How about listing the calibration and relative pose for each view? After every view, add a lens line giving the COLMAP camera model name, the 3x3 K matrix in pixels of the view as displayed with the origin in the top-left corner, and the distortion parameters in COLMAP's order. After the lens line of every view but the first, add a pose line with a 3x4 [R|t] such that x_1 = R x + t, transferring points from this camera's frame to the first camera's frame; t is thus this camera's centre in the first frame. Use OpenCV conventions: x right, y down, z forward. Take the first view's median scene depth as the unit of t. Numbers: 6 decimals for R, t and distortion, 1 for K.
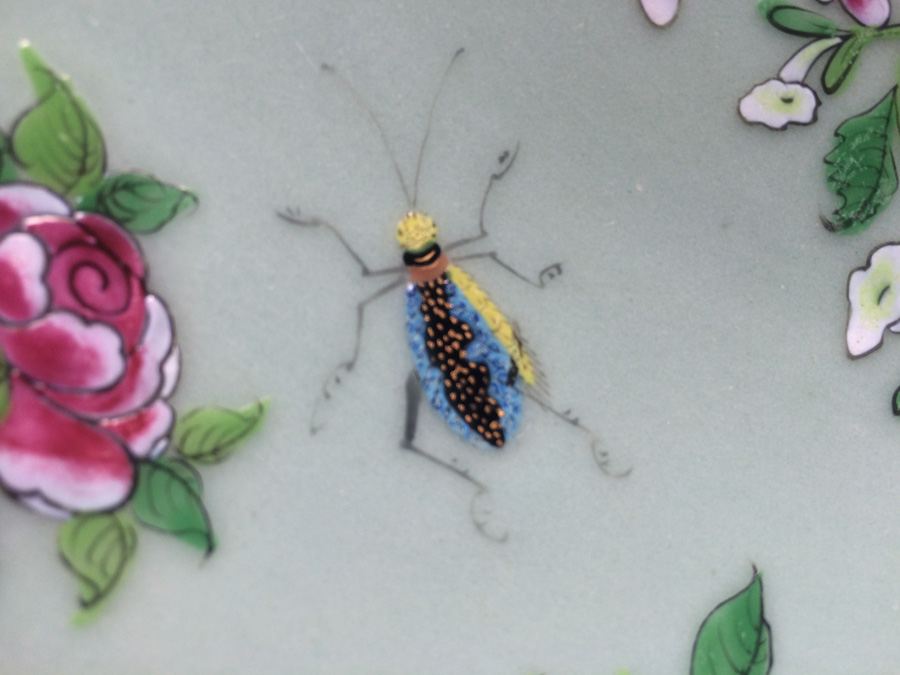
lens RADIAL K [[813.6, 0, 450.0], [0, 813.6, 337.5], [0, 0, 1]] dist [0.063550, -0.149871]
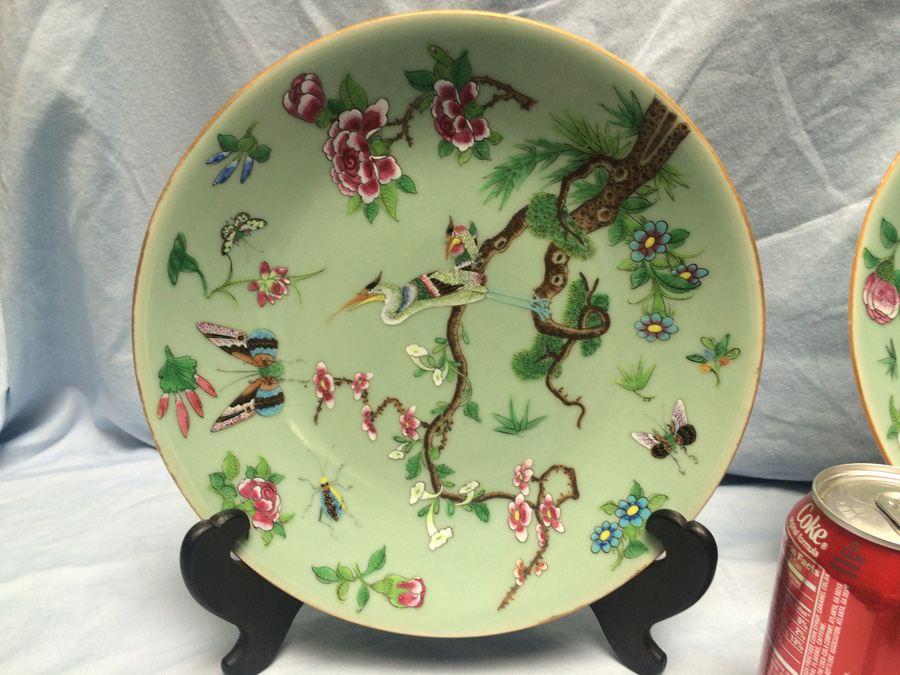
lens RADIAL K [[772.4, 0, 451.3], [0, 772.4, 334.1], [0, 0, 1]] dist [0.051397, -0.093384]
pose [[0.999368, 0.033664, -0.011425, 0.827840], [-0.034113, 0.998548, -0.041690, -0.910566], [0.010005, 0.042053, 0.999065, -4.161418]]
